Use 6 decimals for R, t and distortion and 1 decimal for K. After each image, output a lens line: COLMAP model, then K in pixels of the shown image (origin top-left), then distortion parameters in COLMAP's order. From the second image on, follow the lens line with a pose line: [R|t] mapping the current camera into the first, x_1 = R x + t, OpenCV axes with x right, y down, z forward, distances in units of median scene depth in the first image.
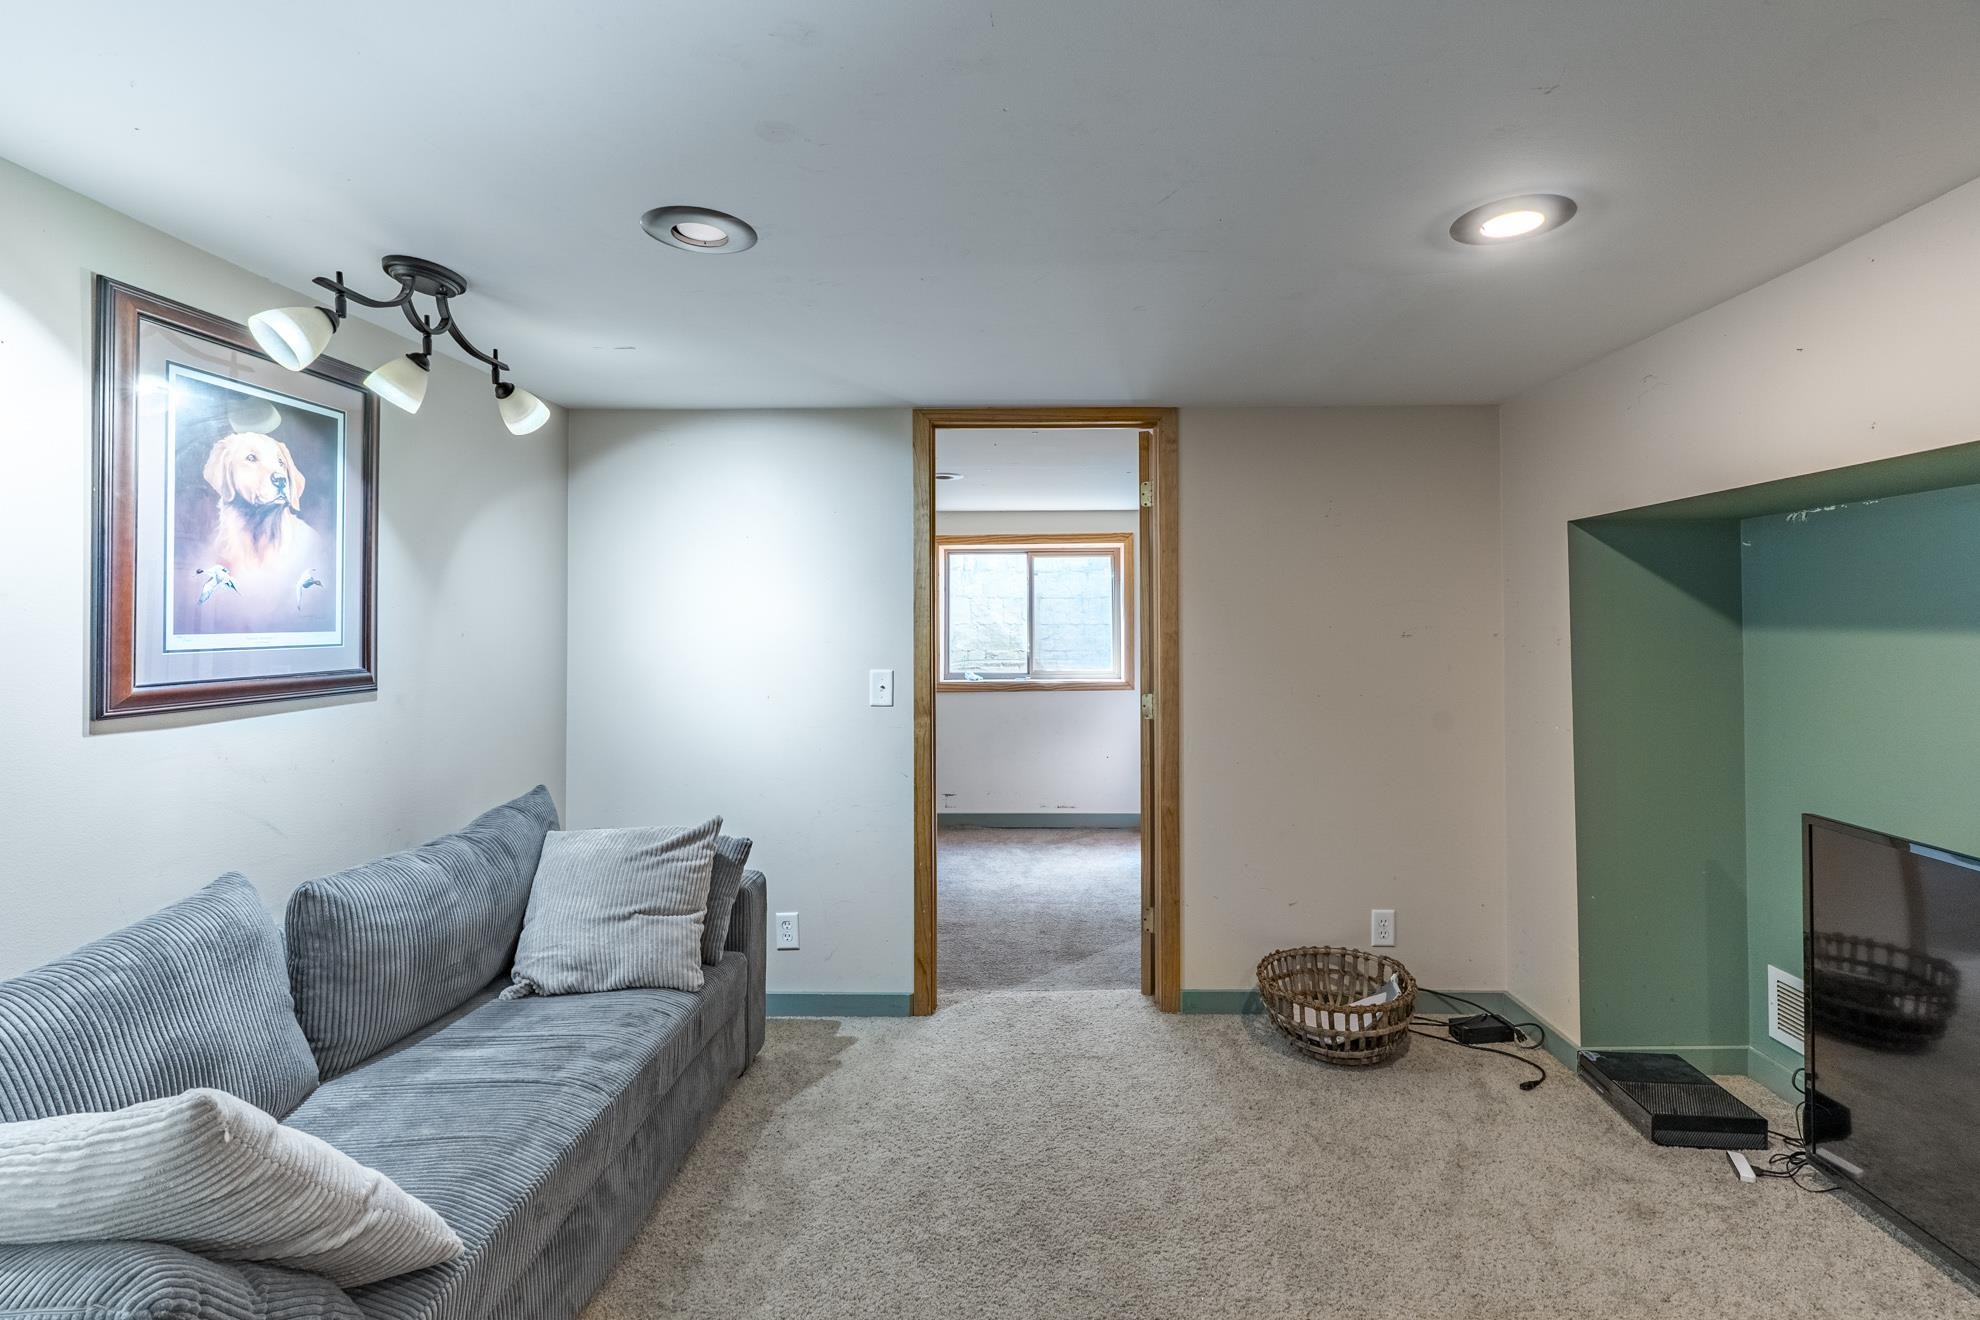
lens RADIAL K [[900.5, 0, 996.3], [0, 900.5, 641.7], [0, 0, 1]] dist [-0.000901, 0.000224]
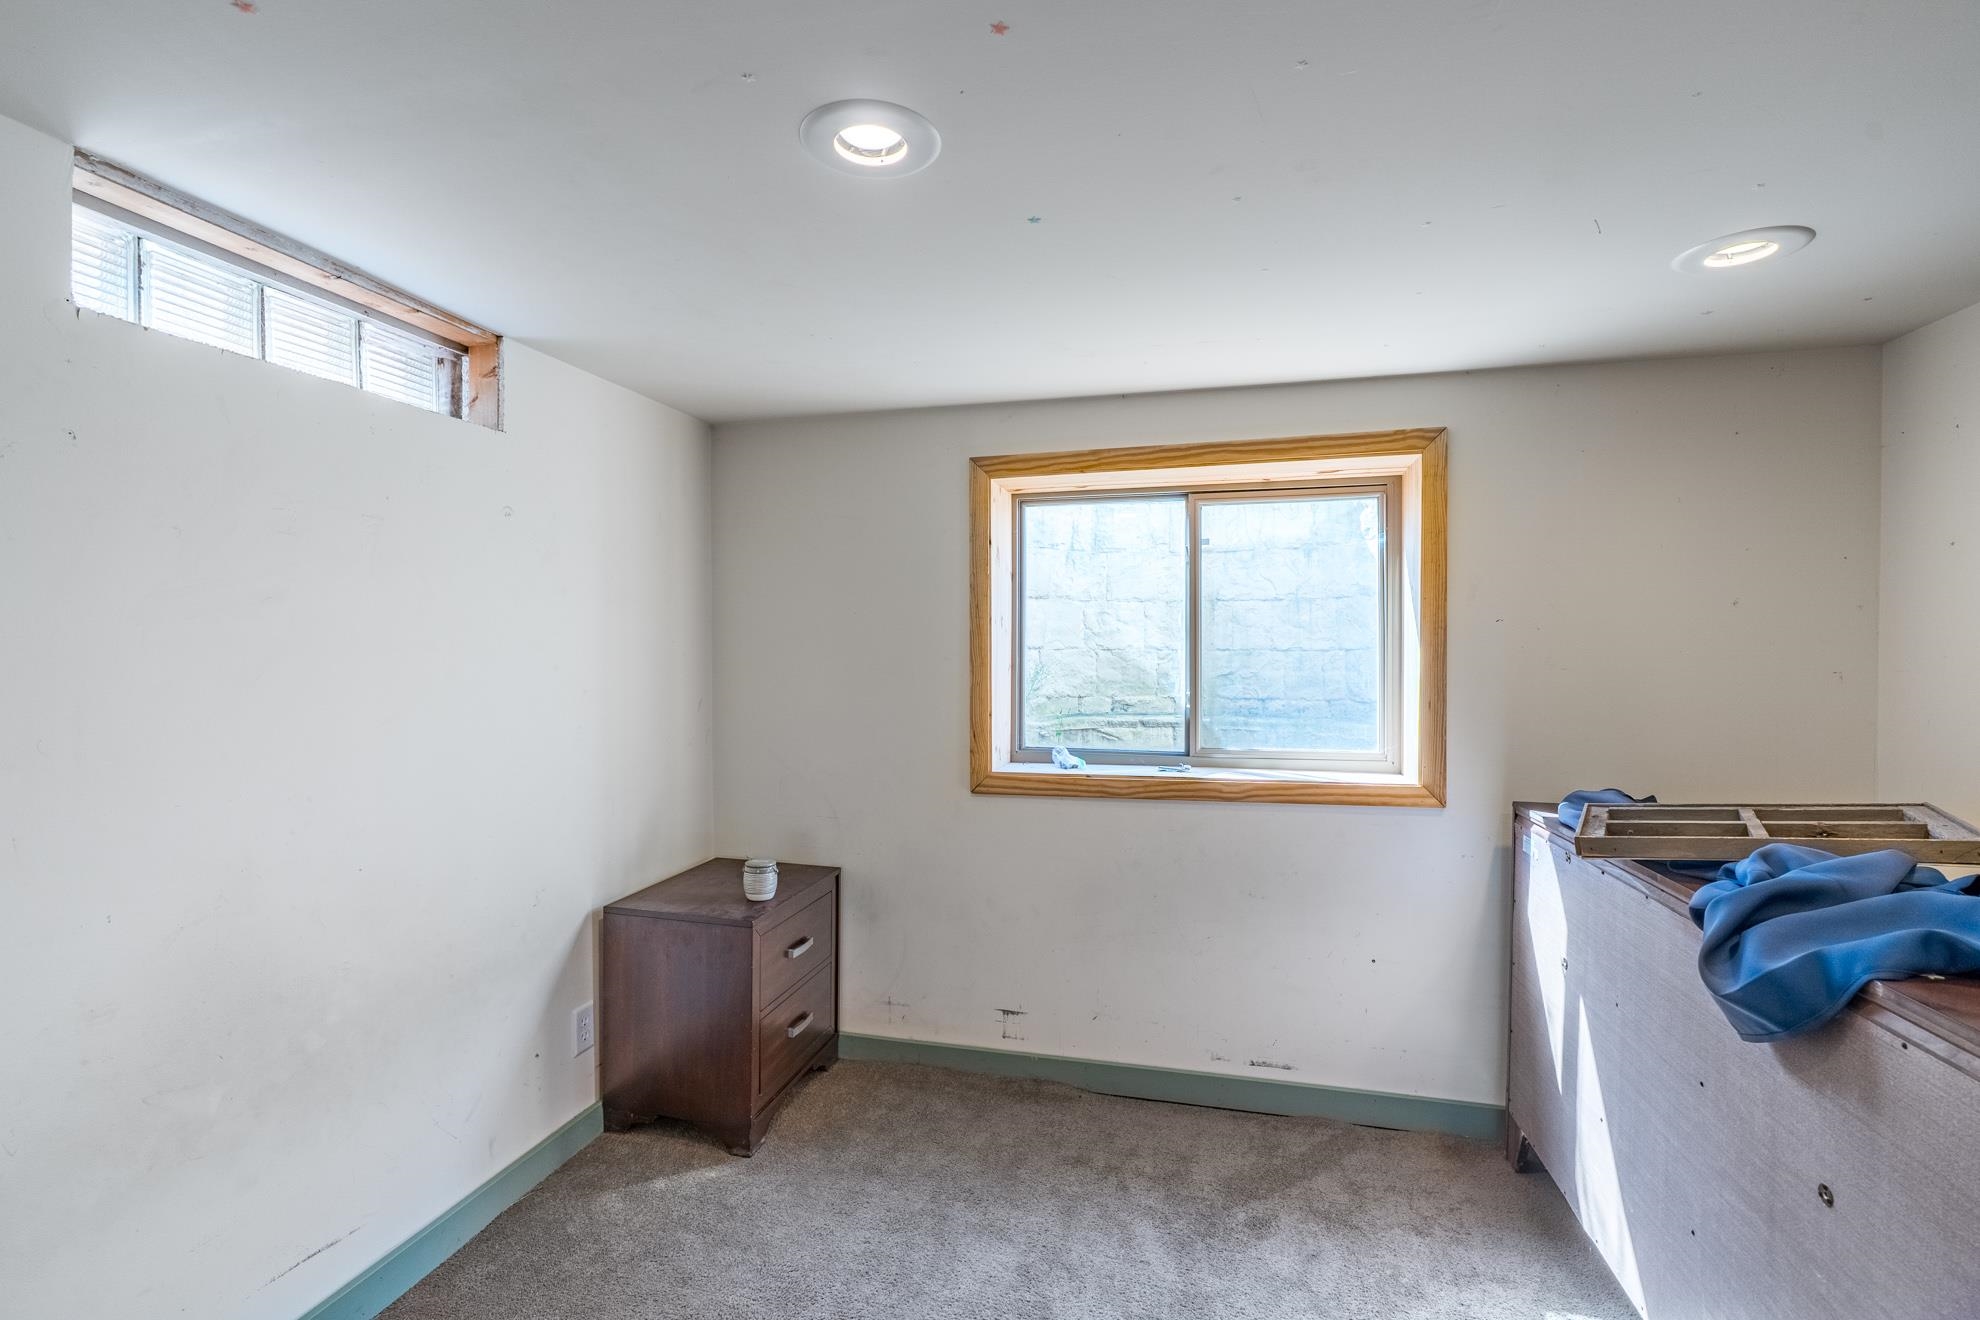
lens RADIAL K [[900.5, 0, 977.0], [0, 900.5, 659.7], [0, 0, 1]] dist [-0.000901, 0.000224]
pose [[0.977792, 0.005299, -0.209512, 0.026605], [-0.006823, 0.999955, -0.006552, -0.009936], [0.209468, 0.007836, 0.977784, 0.515721]]
